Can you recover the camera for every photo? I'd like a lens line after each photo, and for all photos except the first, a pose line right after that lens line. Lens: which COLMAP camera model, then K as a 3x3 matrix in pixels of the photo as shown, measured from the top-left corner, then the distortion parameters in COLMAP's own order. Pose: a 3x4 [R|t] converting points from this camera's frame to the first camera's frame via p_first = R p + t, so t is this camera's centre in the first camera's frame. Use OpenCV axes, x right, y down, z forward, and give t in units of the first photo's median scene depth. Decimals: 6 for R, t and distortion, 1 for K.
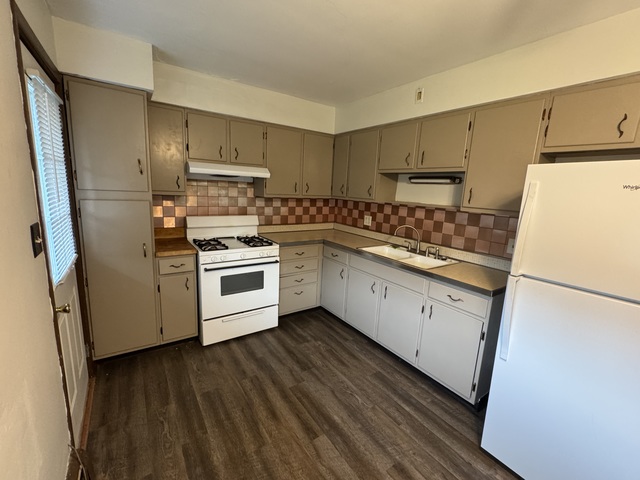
lens RADIAL K [[281.4, 0, 319.7], [0, 281.4, 239.2], [0, 0, 1]] dist [-0.003262, -0.000290]
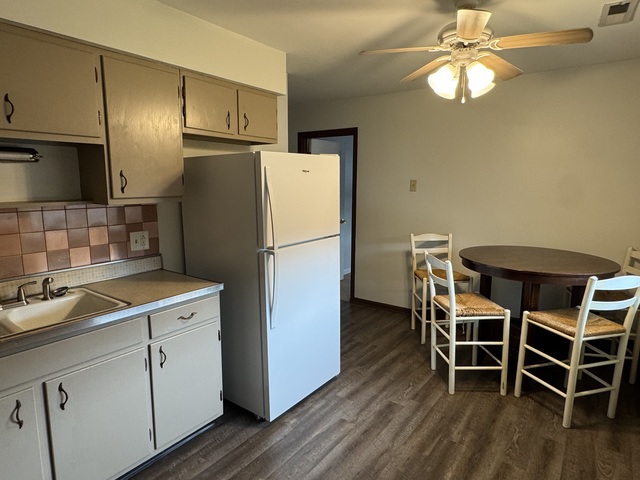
lens RADIAL K [[389.3, 0, 320.2], [0, 389.3, 240.8], [0, 0, 1]] dist [0.002281, 0.000379]
pose [[-0.331125, -0.183268, 0.925618, -0.530707], [0.156244, 0.956766, 0.245329, -0.170933], [-0.930561, 0.225857, -0.288175, 0.839197]]
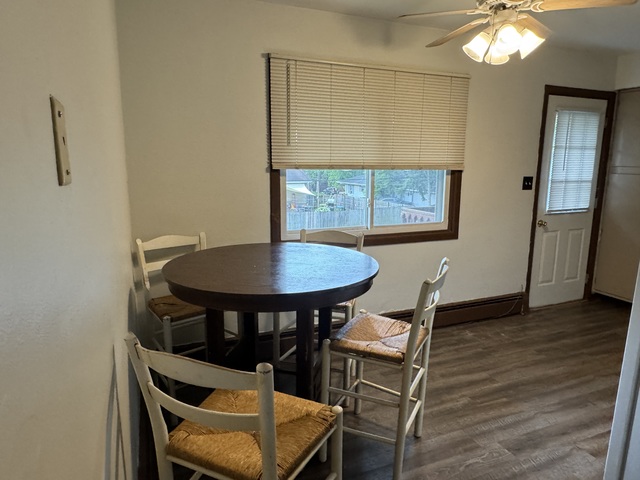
lens RADIAL K [[412.7, 0, 319.3], [0, 412.7, 239.3], [0, 0, 1]] dist [-0.002272, -0.002305]
pose [[-0.210746, 0.129490, -0.968926, 1.401431], [-0.200156, 0.964472, 0.172430, 0.107267], [0.956830, 0.230275, -0.177341, 0.013679]]
